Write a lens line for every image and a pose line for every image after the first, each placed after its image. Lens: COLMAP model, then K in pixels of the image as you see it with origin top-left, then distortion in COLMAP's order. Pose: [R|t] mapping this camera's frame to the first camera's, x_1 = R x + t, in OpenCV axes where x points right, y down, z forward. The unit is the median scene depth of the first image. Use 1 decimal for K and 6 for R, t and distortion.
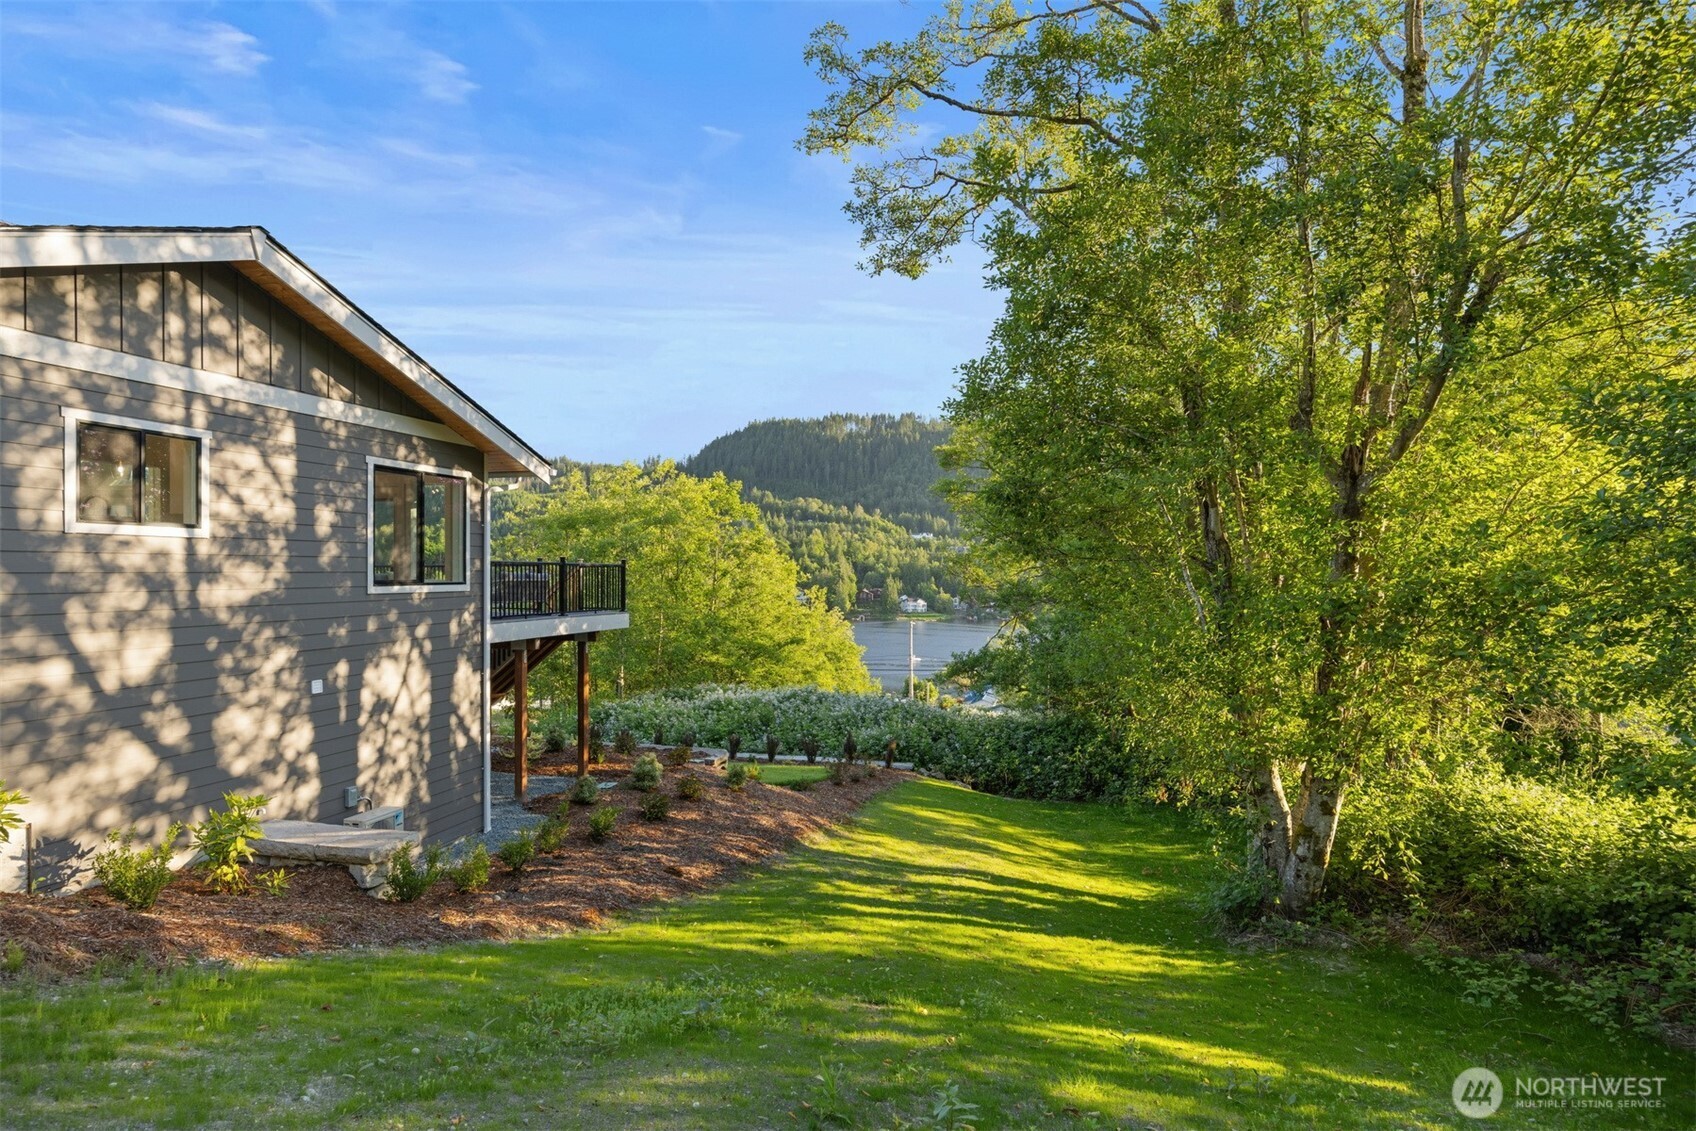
lens RADIAL K [[966.4, 0, 845.3], [0, 966.4, 574.2], [0, 0, 1]] dist [0.005874, 0.001655]
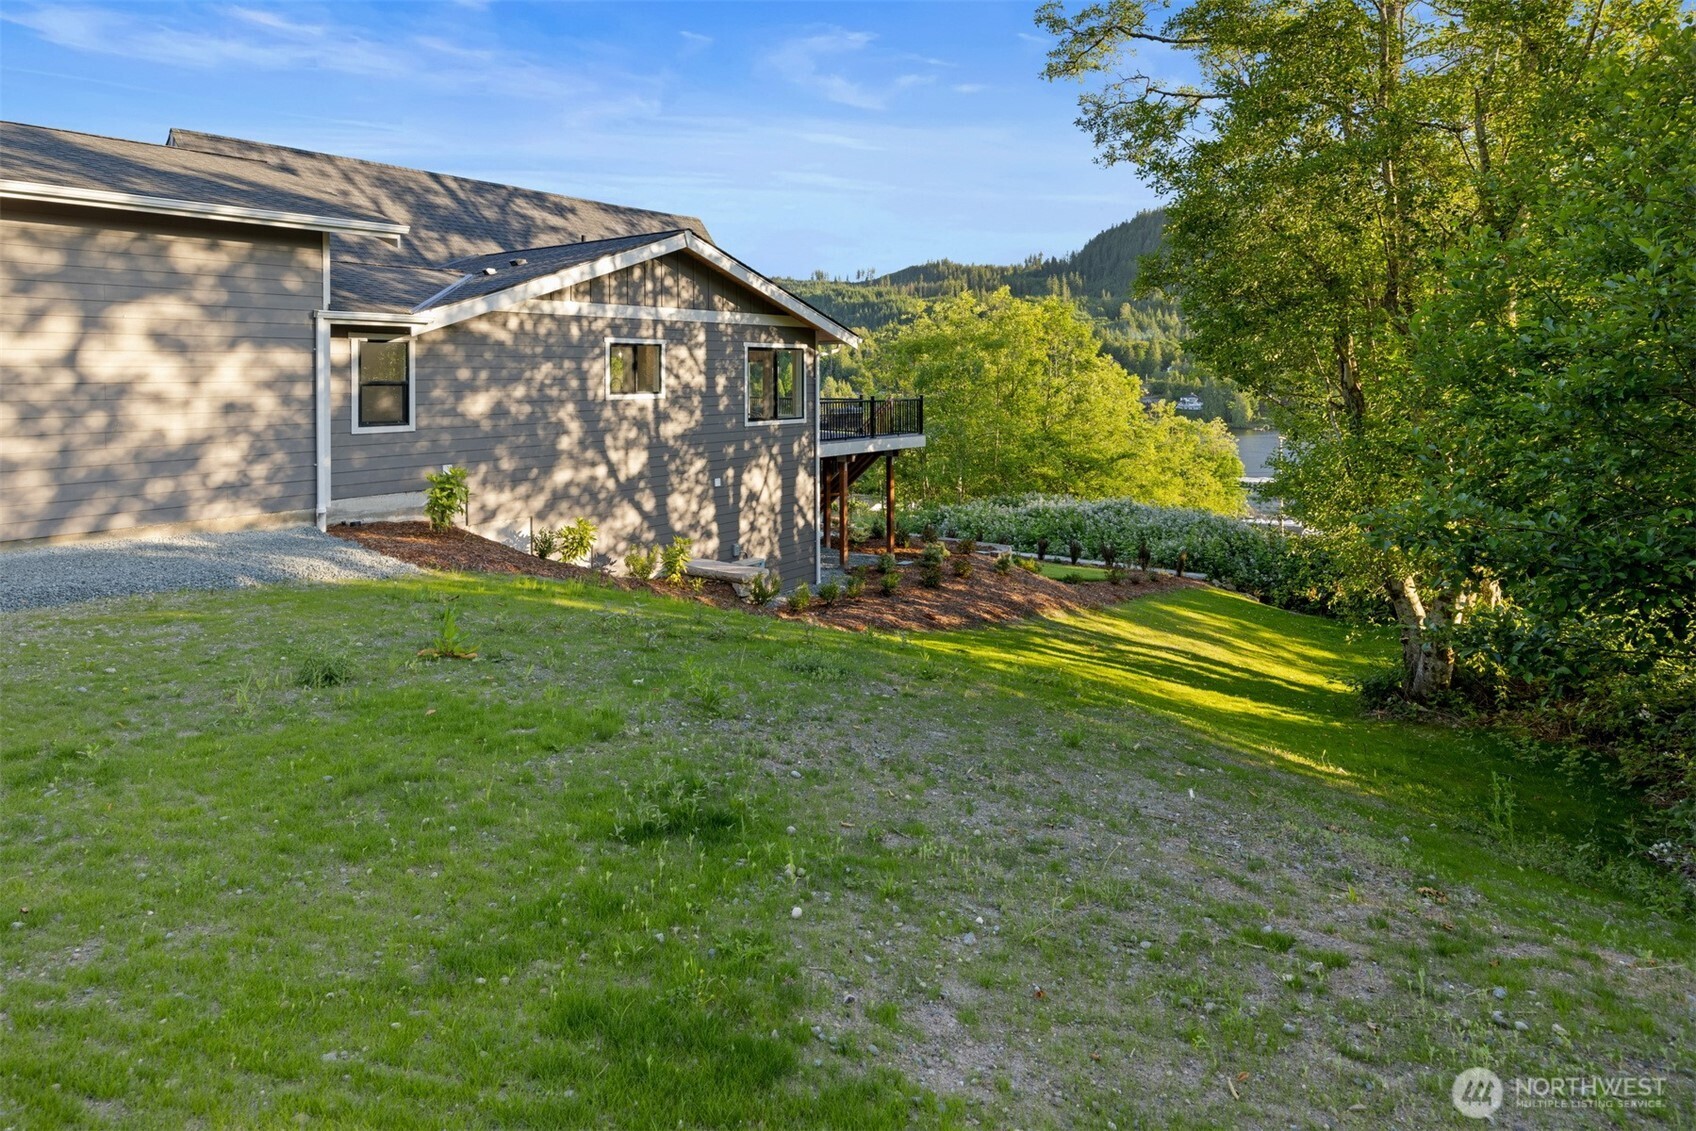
lens RADIAL K [[1024.4, 0, 830.4], [0, 1024.4, 377.9], [0, 0, 1]] dist [-0.011700, 0.000406]
pose [[0.922749, -0.000865, -0.385400, 0.230653], [0.001382, 0.999998, 0.001064, -0.048481], [0.385399, -0.001514, 0.922749, -0.405108]]
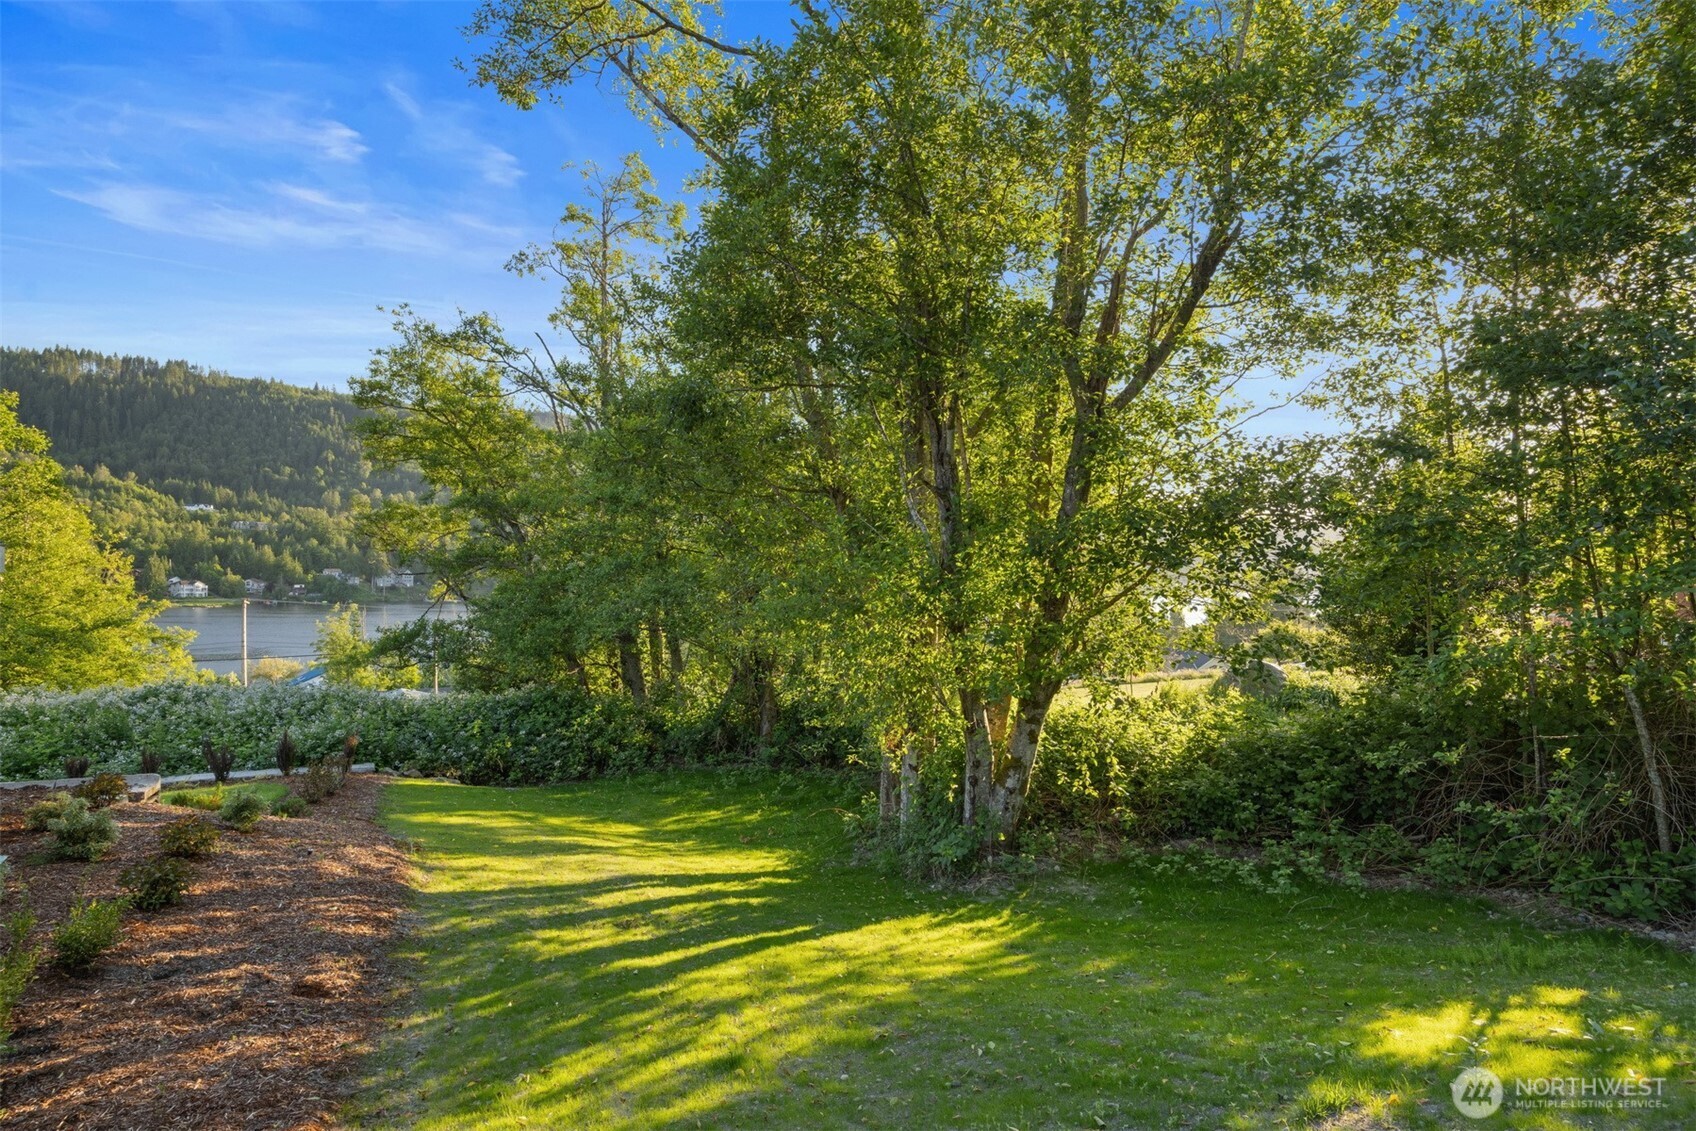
lens RADIAL K [[924.5, 0, 849.7], [0, 924.5, 559.6], [0, 0, 1]] dist [0.001998, -0.000093]
pose [[0.764368, 0.007351, 0.644739, -0.228281], [-0.009063, 0.999959, -0.000656, 0.049699], [-0.644717, -0.005342, 0.764403, 0.324770]]
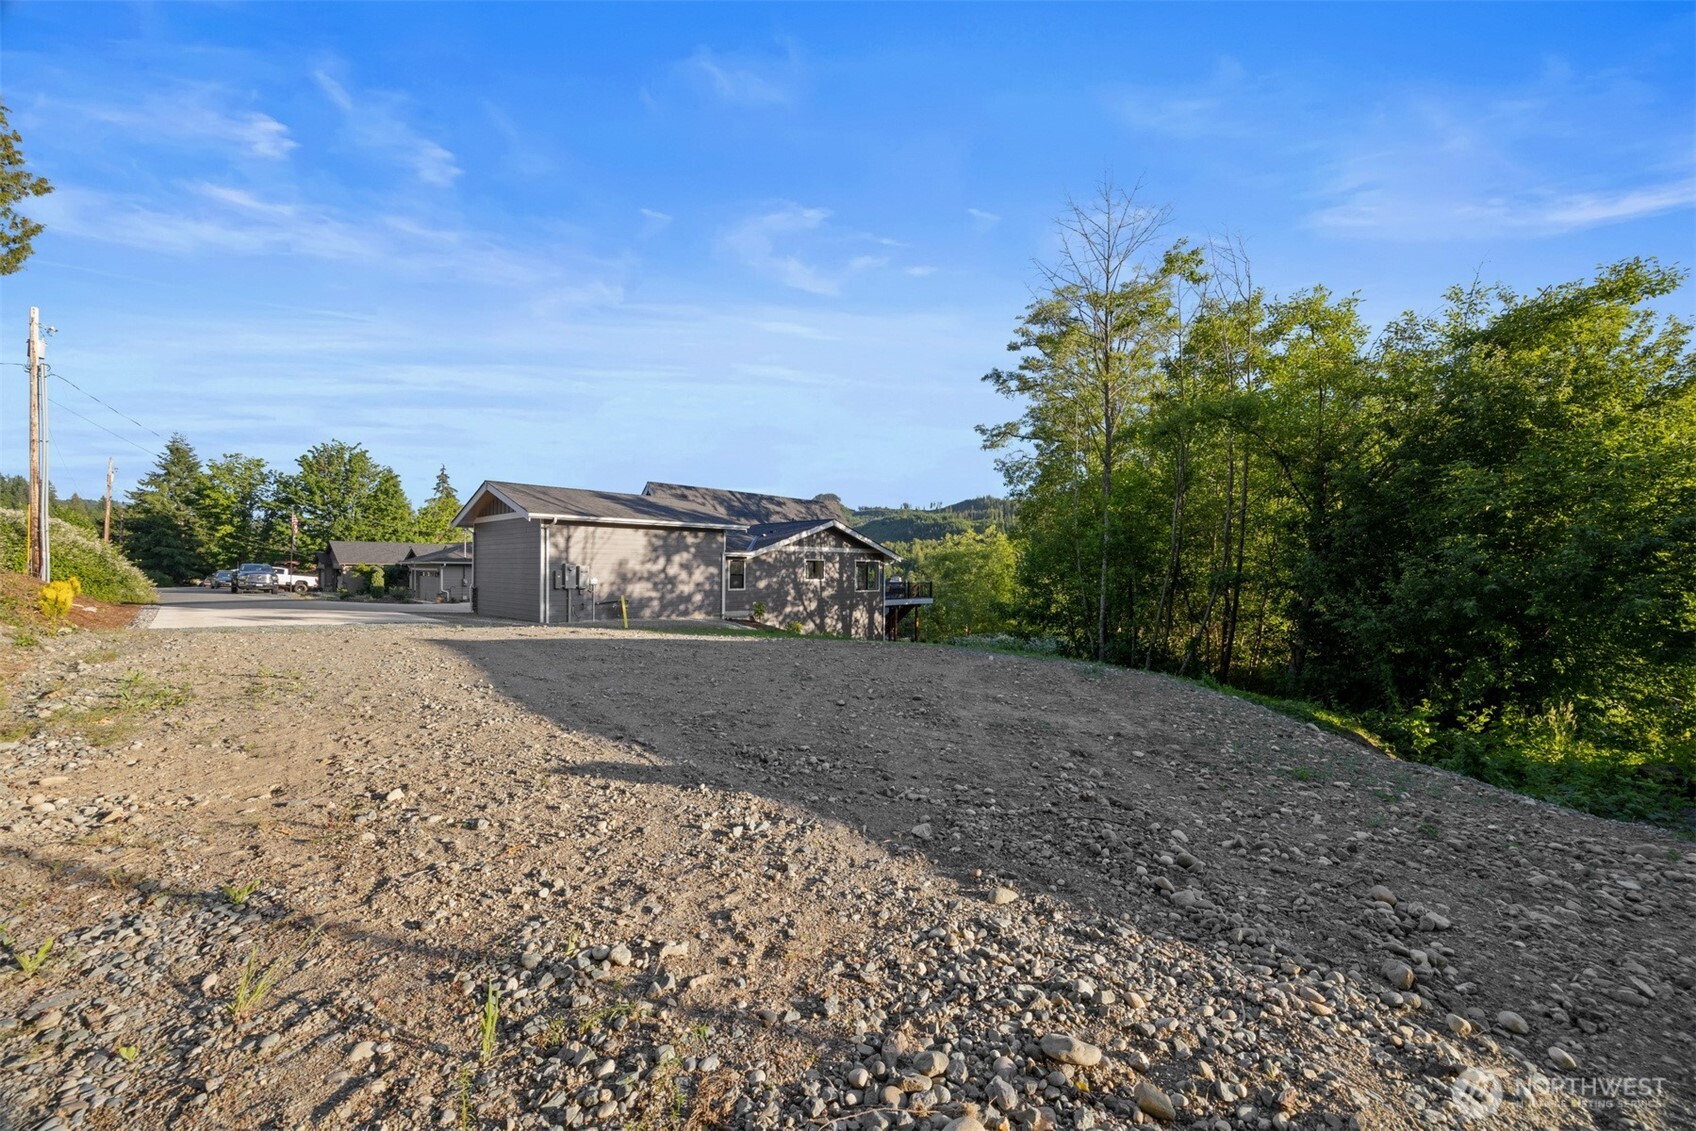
lens RADIAL K [[671.5, 0, 824.8], [0, 671.5, 570.7], [0, 0, 1]] dist [0.000278, 0.000269]
pose [[0.862023, 0.009956, -0.506772, 0.655493], [-0.009382, 0.999949, 0.003687, -0.067326], [0.506783, 0.001576, 0.862072, -1.180963]]
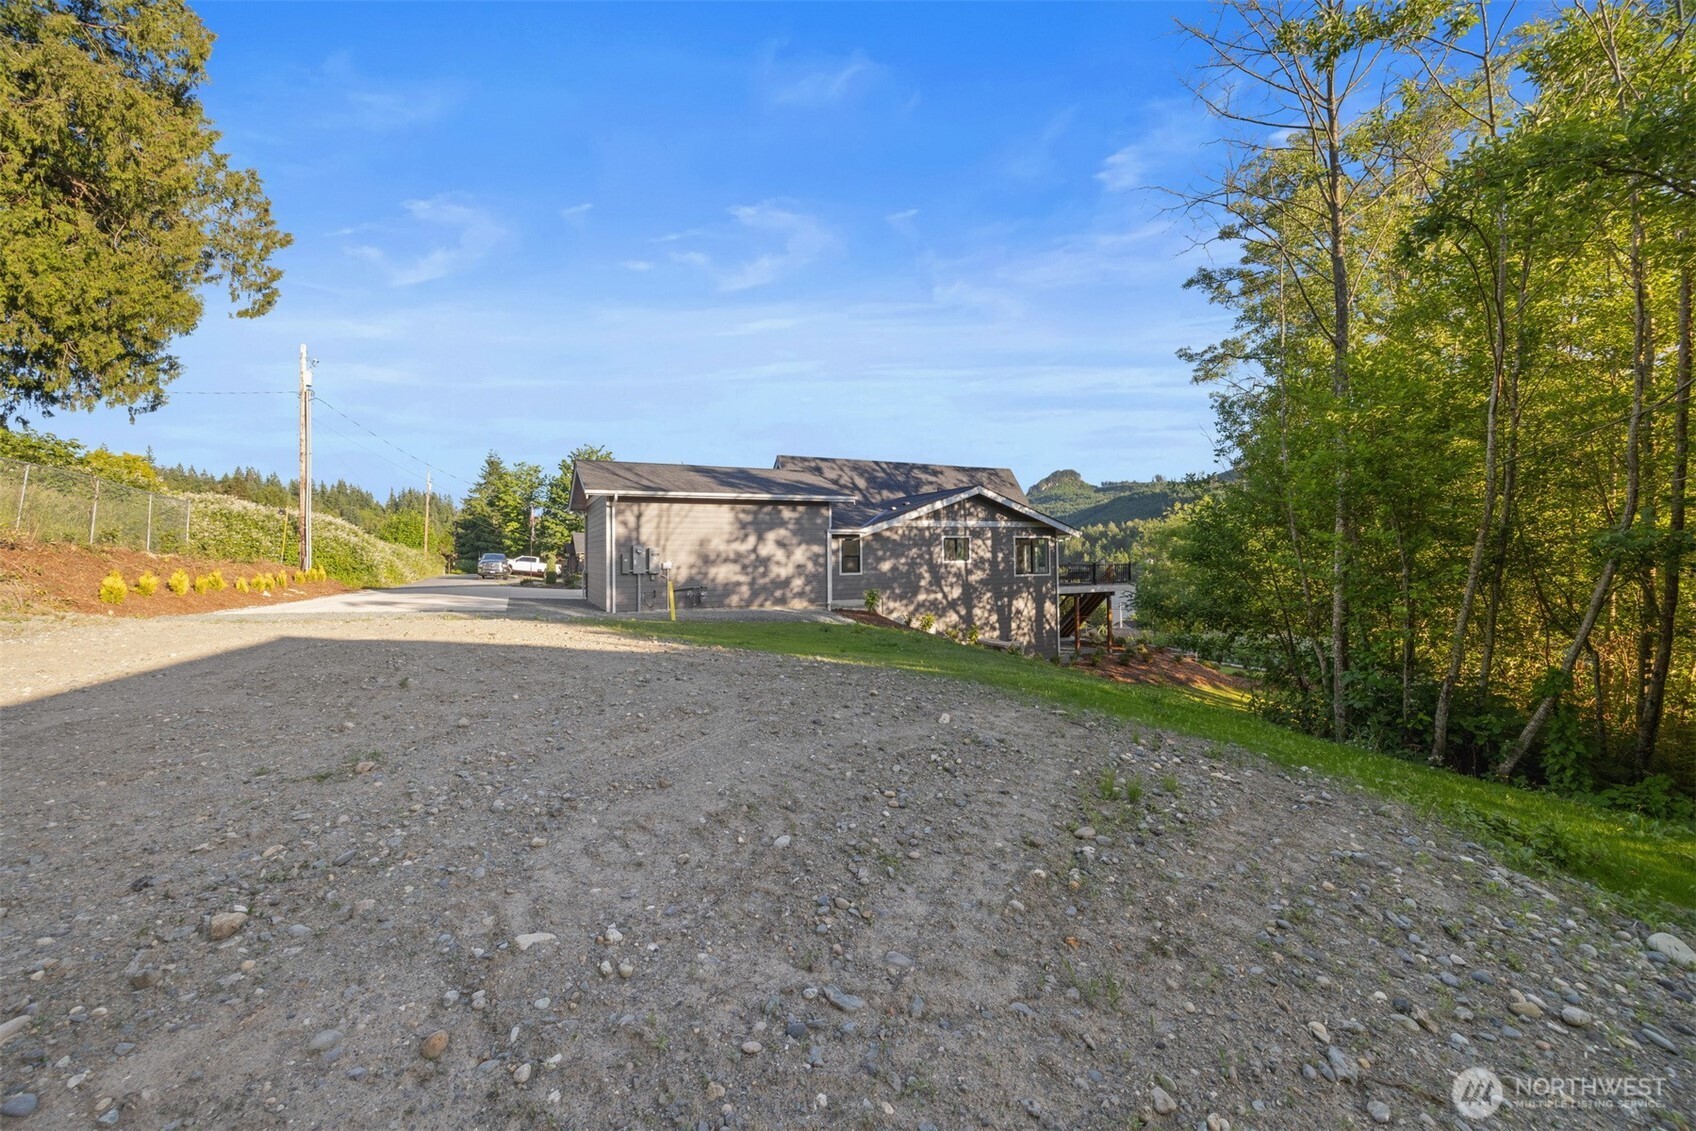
lens RADIAL K [[683.1, 0, 804.5], [0, 683.1, 535.1], [0, 0, 1]] dist [-0.000709, 0.000058]
pose [[0.630286, -0.023181, -0.776017, 0.666432], [0.006078, 0.999671, -0.024925, -0.054826], [0.776340, 0.010993, 0.630219, -0.788589]]
